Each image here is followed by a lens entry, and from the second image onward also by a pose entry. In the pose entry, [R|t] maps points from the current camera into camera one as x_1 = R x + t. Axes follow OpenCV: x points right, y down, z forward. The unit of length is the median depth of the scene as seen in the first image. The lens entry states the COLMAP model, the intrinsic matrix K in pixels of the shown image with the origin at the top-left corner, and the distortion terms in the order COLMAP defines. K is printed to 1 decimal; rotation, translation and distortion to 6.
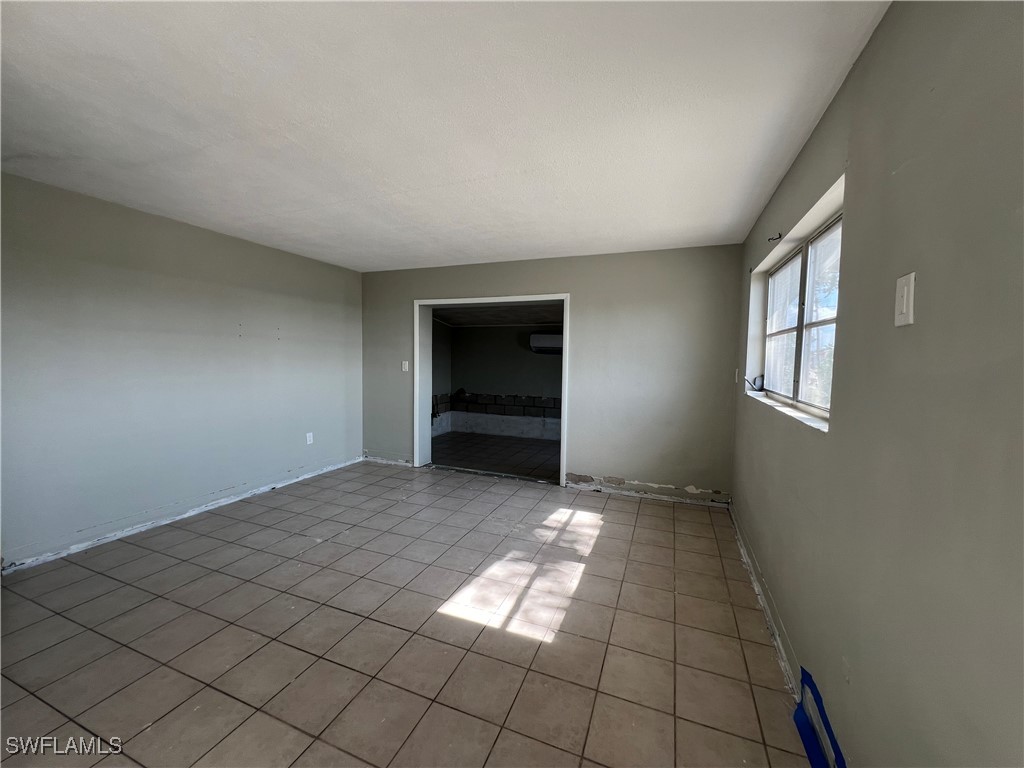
lens RADIAL K [[406.3, 0, 512.0], [0, 406.3, 384.0], [0, 0, 1]] dist [-0.001564, -0.000086]
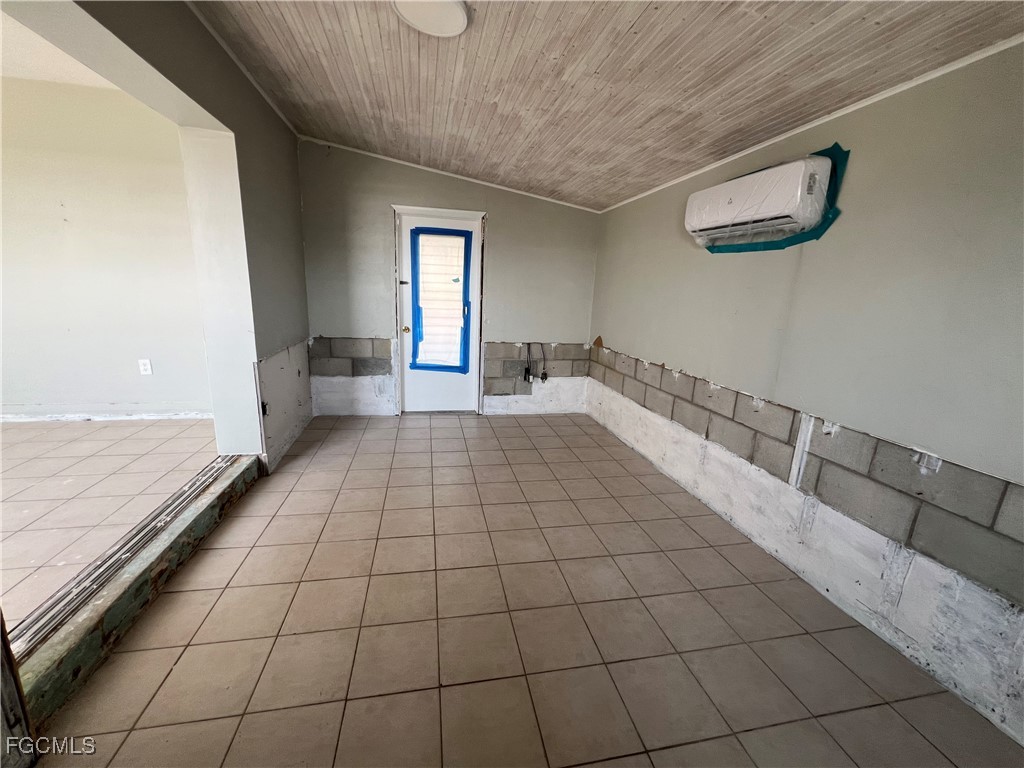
lens RADIAL K [[409.9, 0, 512.0], [0, 409.9, 384.0], [0, 0, 1]] dist [-0.005988, -0.000237]
pose [[0.555411, 0.193228, -0.808815, 0.254148], [-0.089572, 0.980872, 0.172823, -0.010738], [0.826738, -0.023540, 0.562095, 0.637522]]
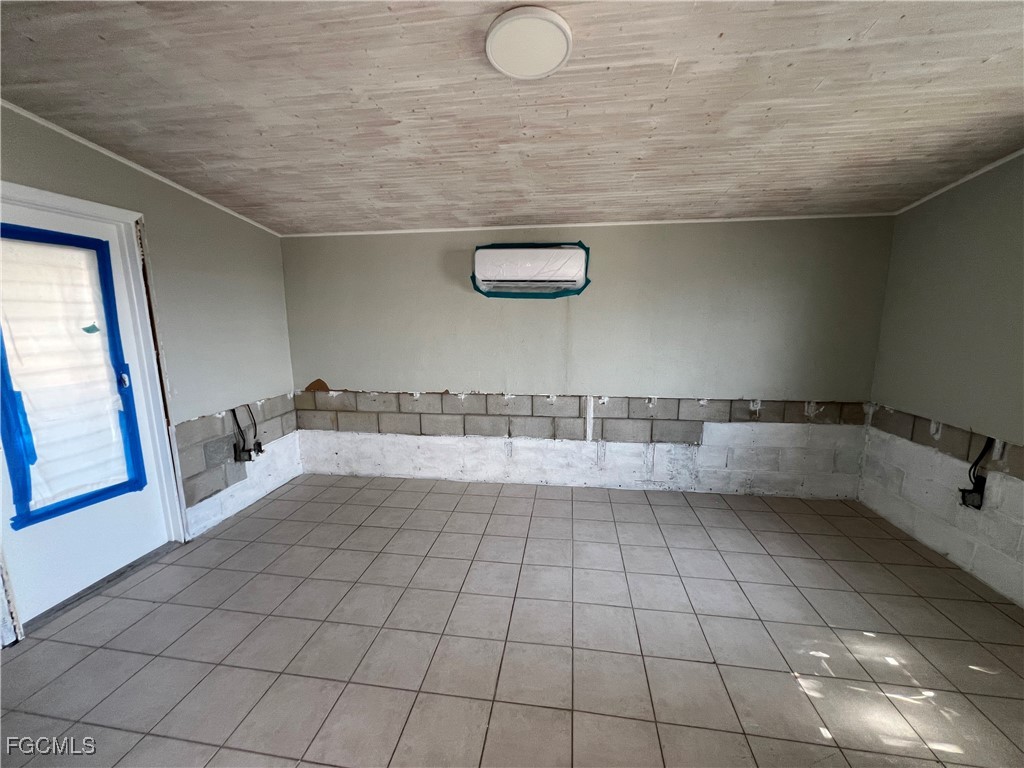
lens RADIAL K [[406.3, 0, 512.0], [0, 406.3, 384.0], [0, 0, 1]] dist [-0.001564, -0.000086]
pose [[0.972215, -0.058958, 0.226543, -0.019295], [0.035615, 0.993751, 0.105782, -0.025765], [-0.231364, -0.094775, 0.968240, 0.538169]]
